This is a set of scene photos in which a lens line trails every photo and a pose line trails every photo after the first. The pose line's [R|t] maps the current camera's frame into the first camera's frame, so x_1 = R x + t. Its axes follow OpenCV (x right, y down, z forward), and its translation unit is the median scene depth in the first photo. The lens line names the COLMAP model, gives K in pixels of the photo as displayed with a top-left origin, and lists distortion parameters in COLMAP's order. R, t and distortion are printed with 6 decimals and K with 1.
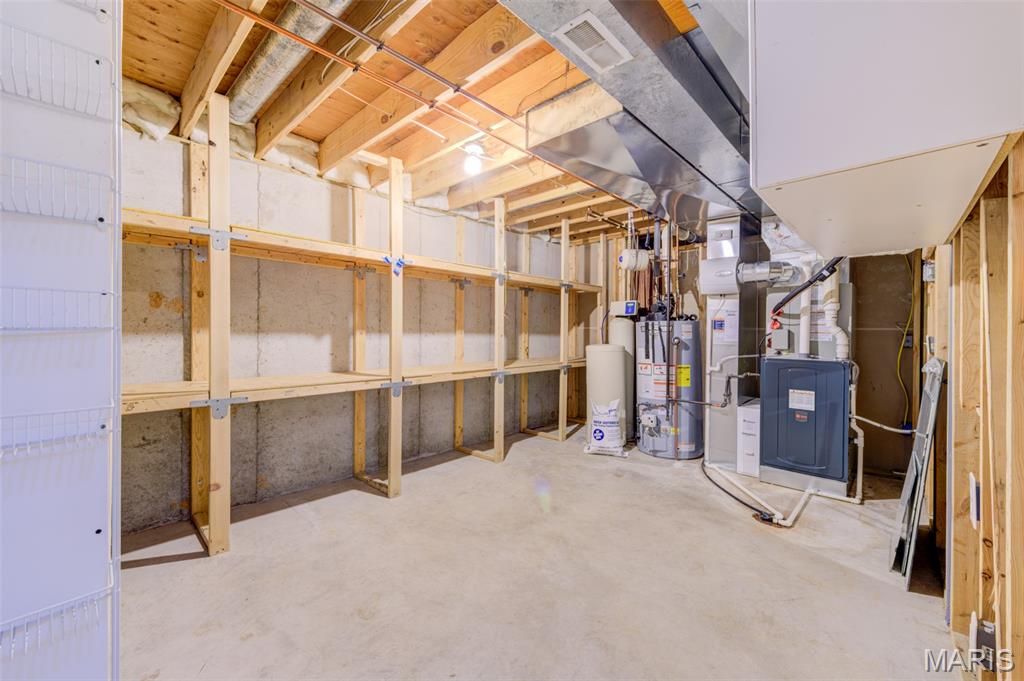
lens RADIAL K [[406.2, 0, 512.0], [0, 406.2, 340.5], [0, 0, 1]] dist [0.001098, 0.000192]
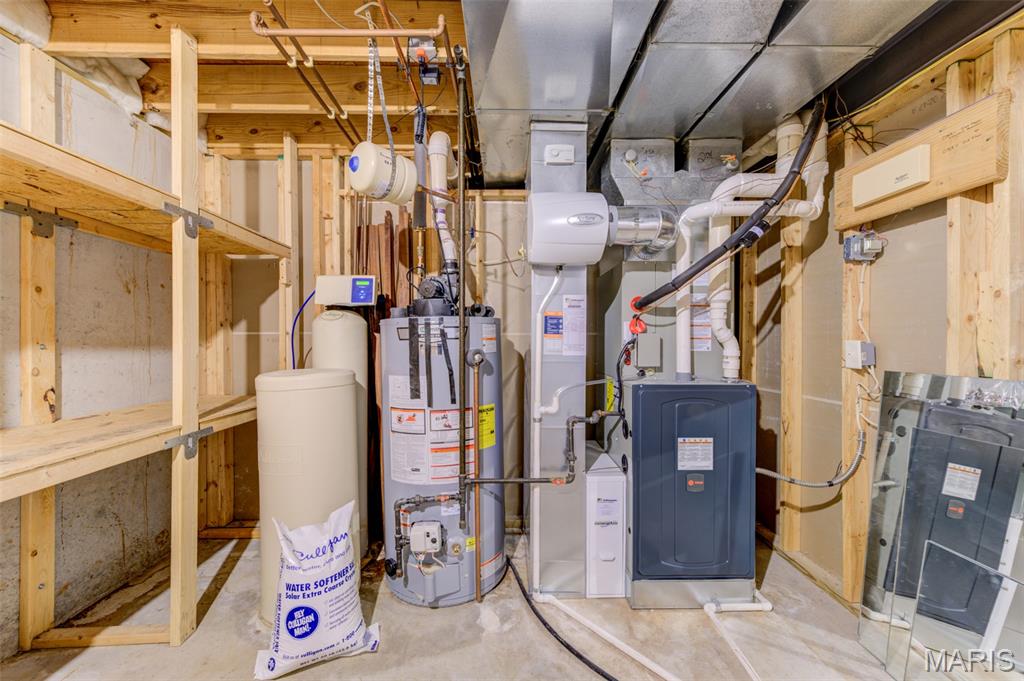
lens RADIAL K [[402.6, 0, 515.1], [0, 402.6, 339.6], [0, 0, 1]] dist [0.011416, -0.003343]
pose [[0.717241, -0.007453, 0.696786, 0.097981], [0.023575, 0.999630, -0.013574, -0.012640], [-0.696427, 0.026162, 0.717151, 0.594690]]
